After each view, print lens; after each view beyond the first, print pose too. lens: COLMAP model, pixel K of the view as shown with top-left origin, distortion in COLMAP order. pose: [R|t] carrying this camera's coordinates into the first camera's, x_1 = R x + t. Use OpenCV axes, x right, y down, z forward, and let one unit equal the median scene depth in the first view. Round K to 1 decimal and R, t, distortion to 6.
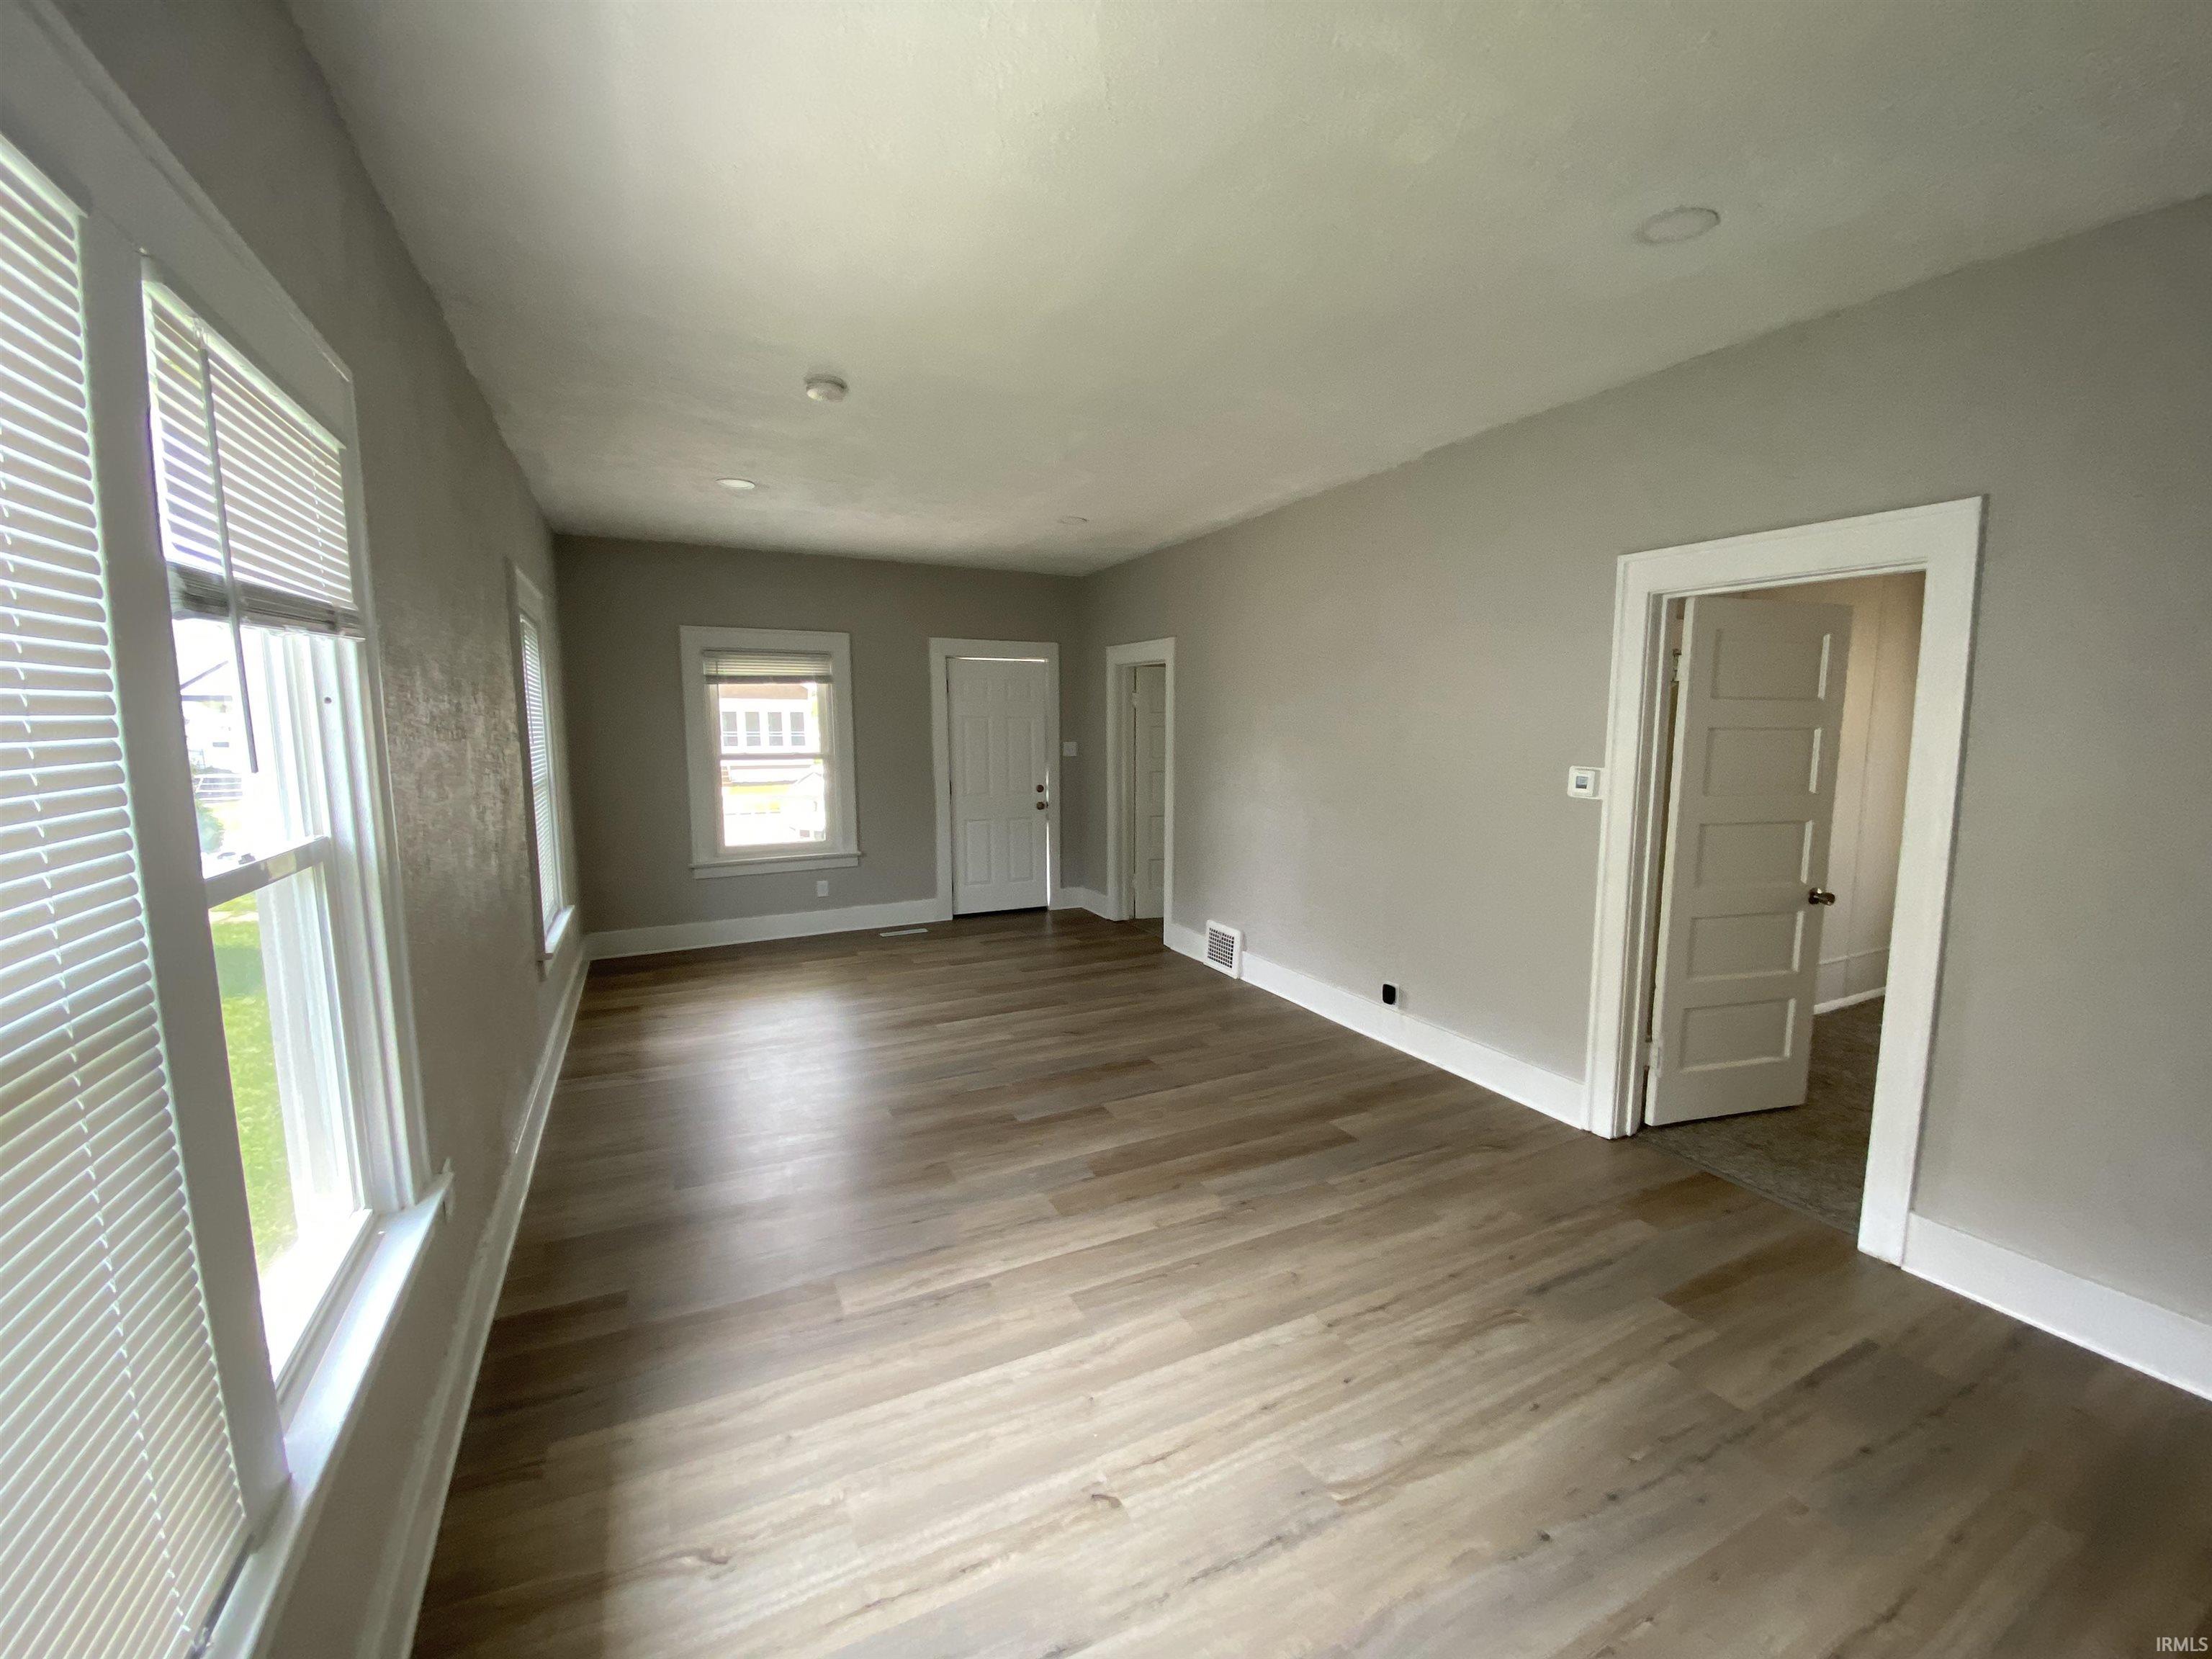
lens RADIAL K [[900.8, 0, 1106.0], [0, 900.8, 829.5], [0, 0, 1]] dist [0.000618, 0.000052]
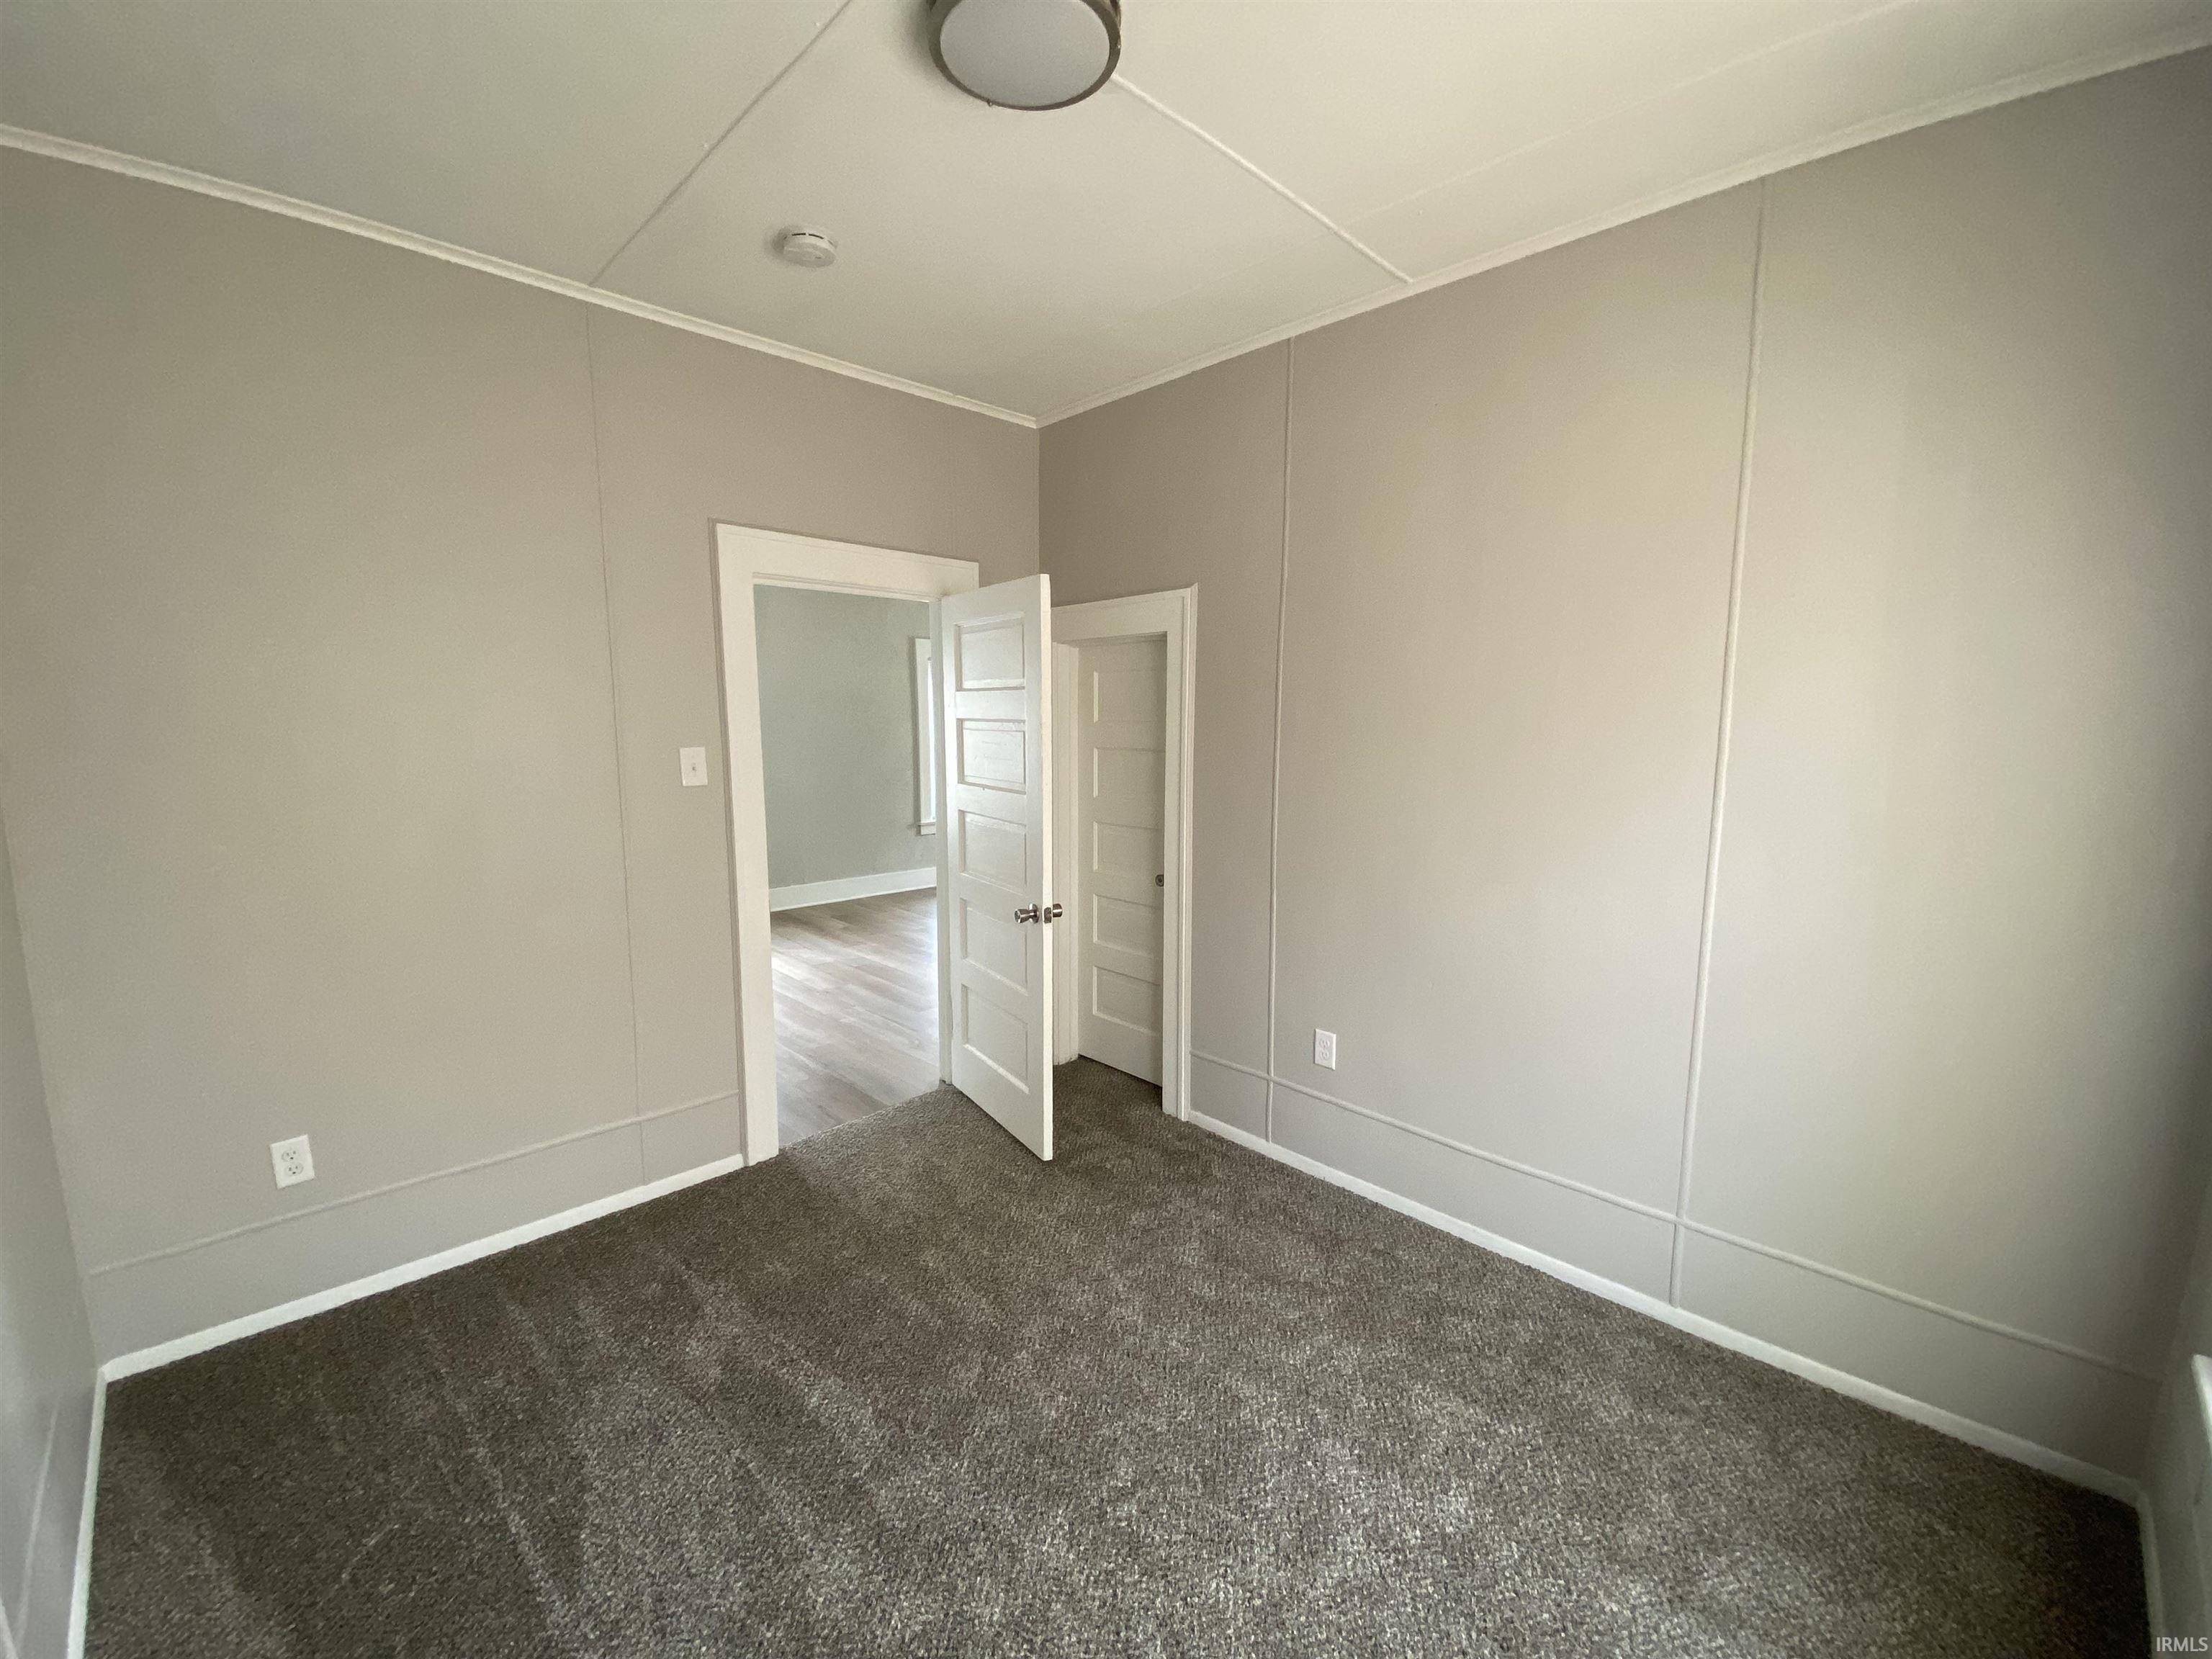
lens RADIAL K [[900.8, 0, 1106.0], [0, 900.8, 829.5], [0, 0, 1]] dist [0.000618, 0.000052]
pose [[0.316100, 0.121670, -0.940892, 1.835259], [-0.116052, 0.989254, 0.088935, -0.103415], [0.941601, 0.081080, 0.326823, 0.884221]]
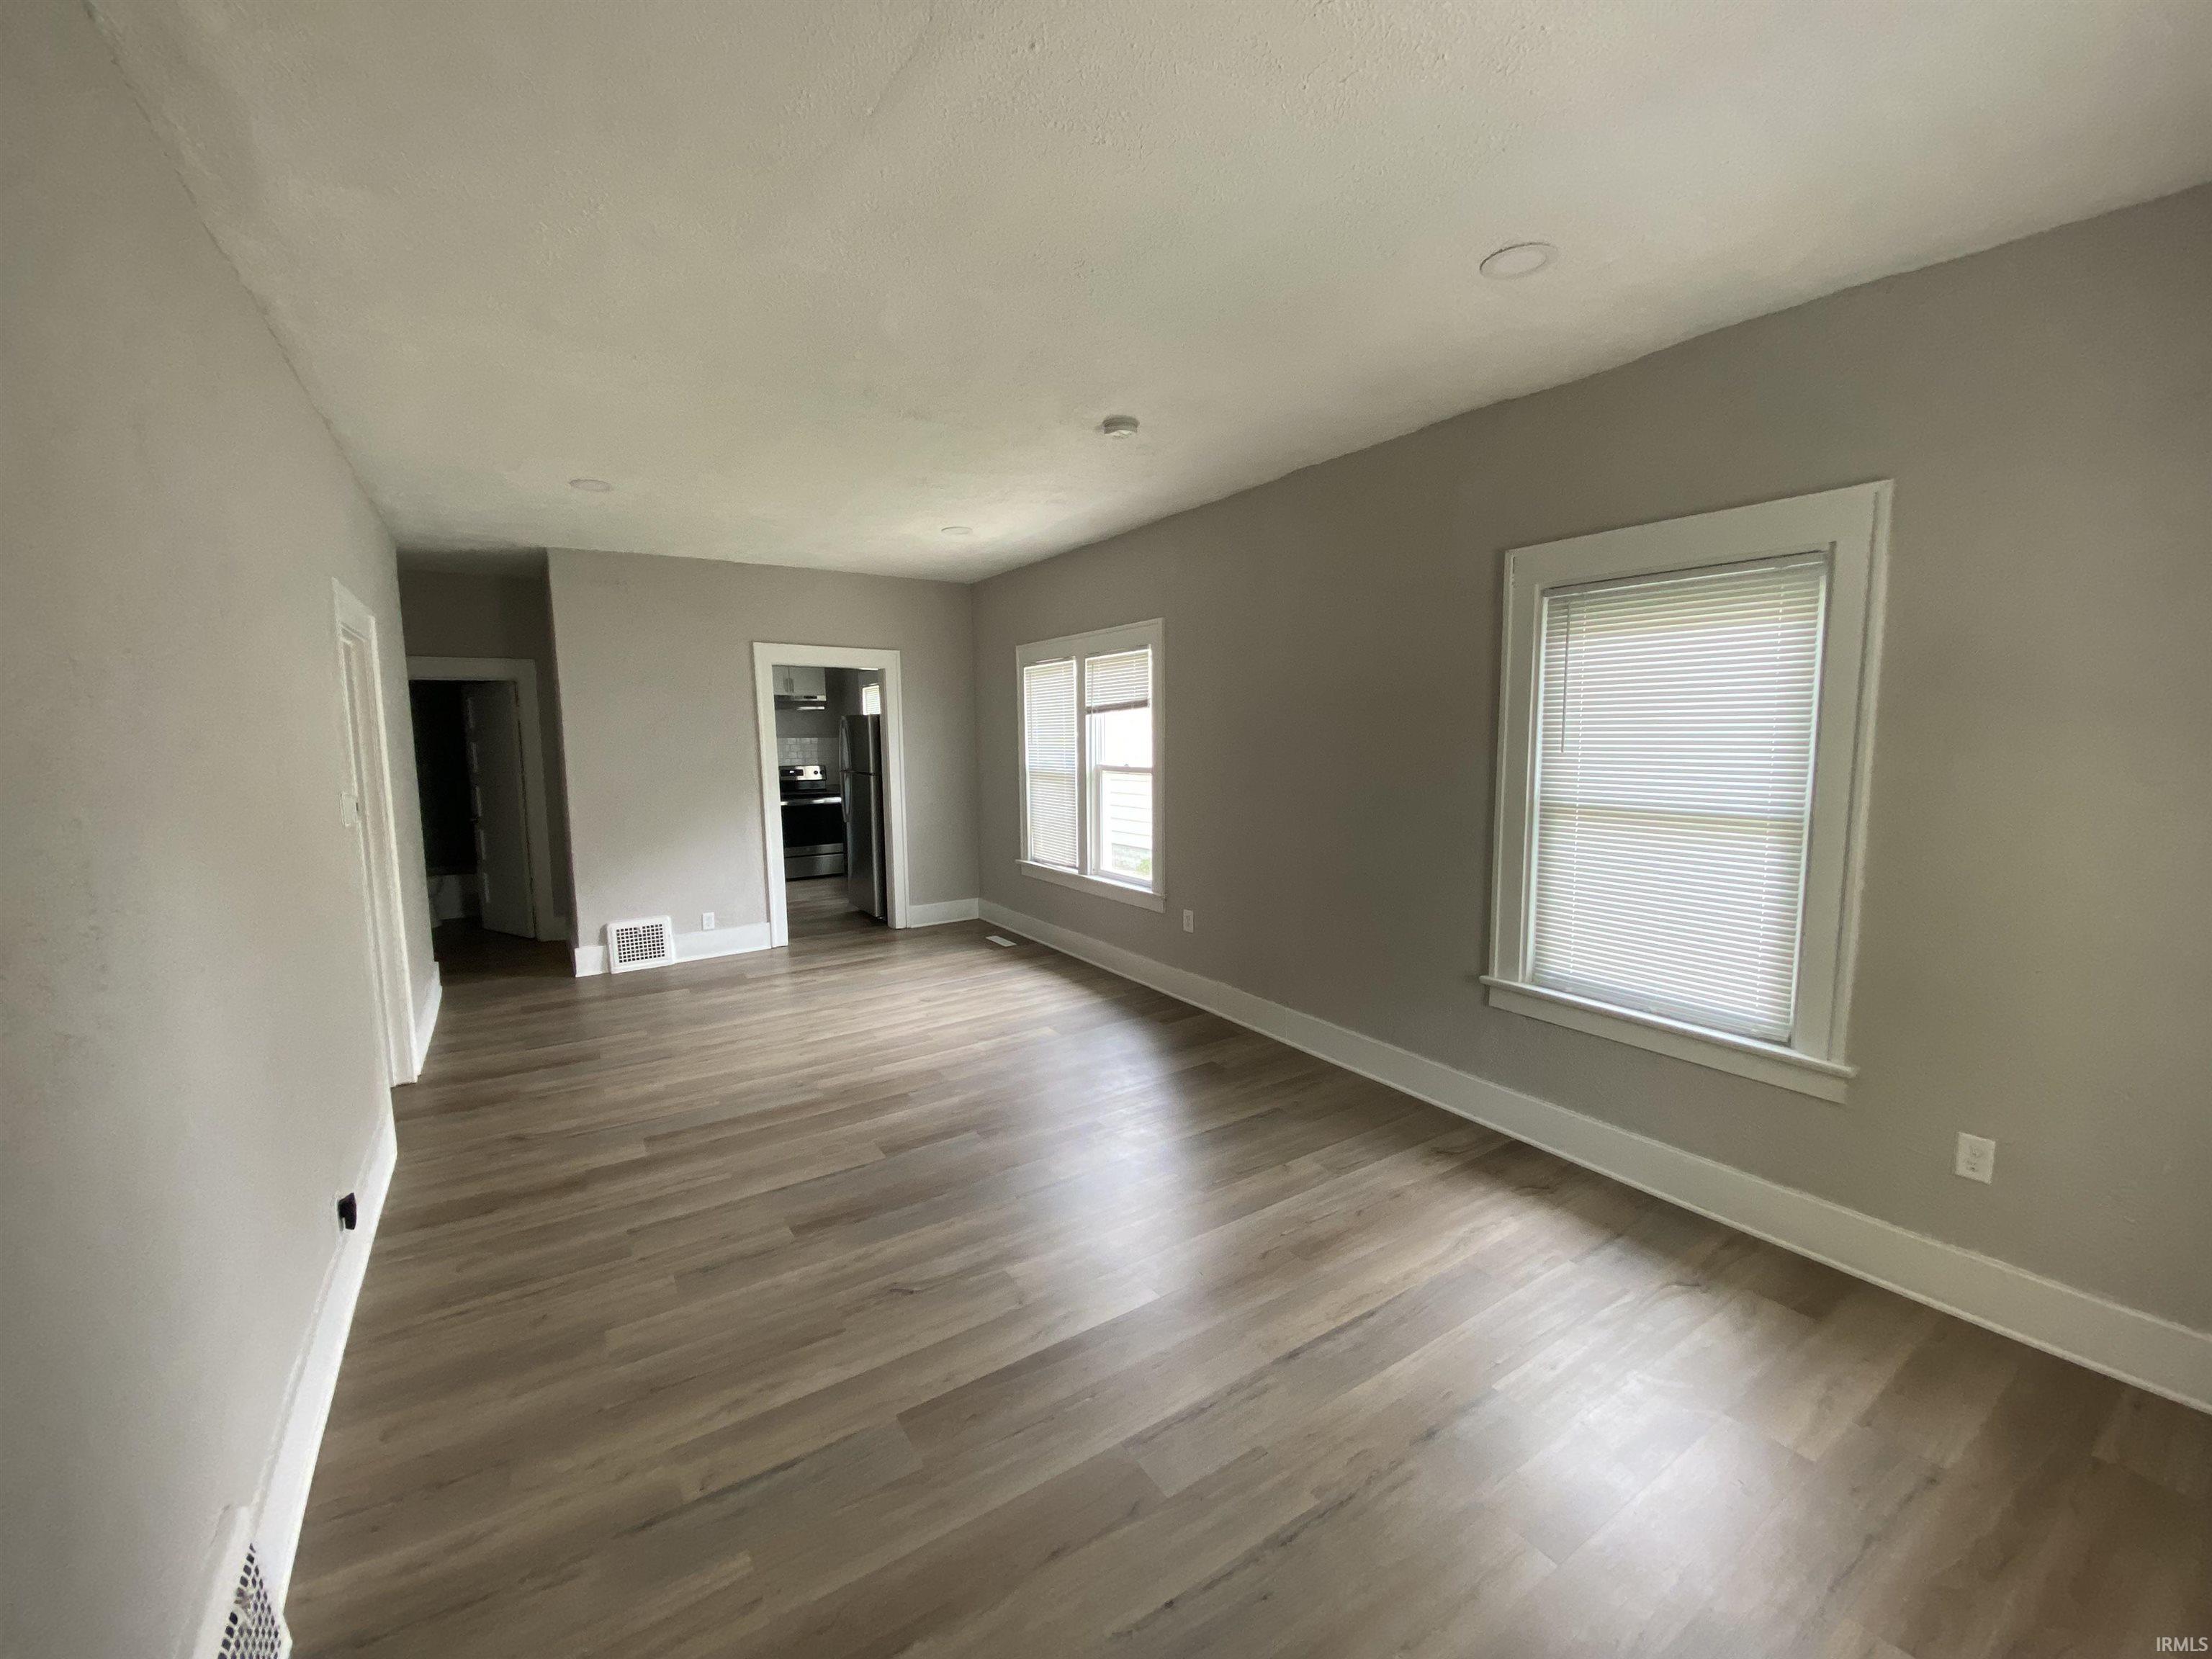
lens RADIAL K [[900.8, 0, 1106.0], [0, 900.8, 829.5], [0, 0, 1]] dist [0.000618, 0.000052]
pose [[-0.993880, 0.023278, -0.107982, -0.164353], [-0.001787, 0.974028, 0.226422, -0.269259], [0.110448, 0.225229, -0.968025, 2.221283]]
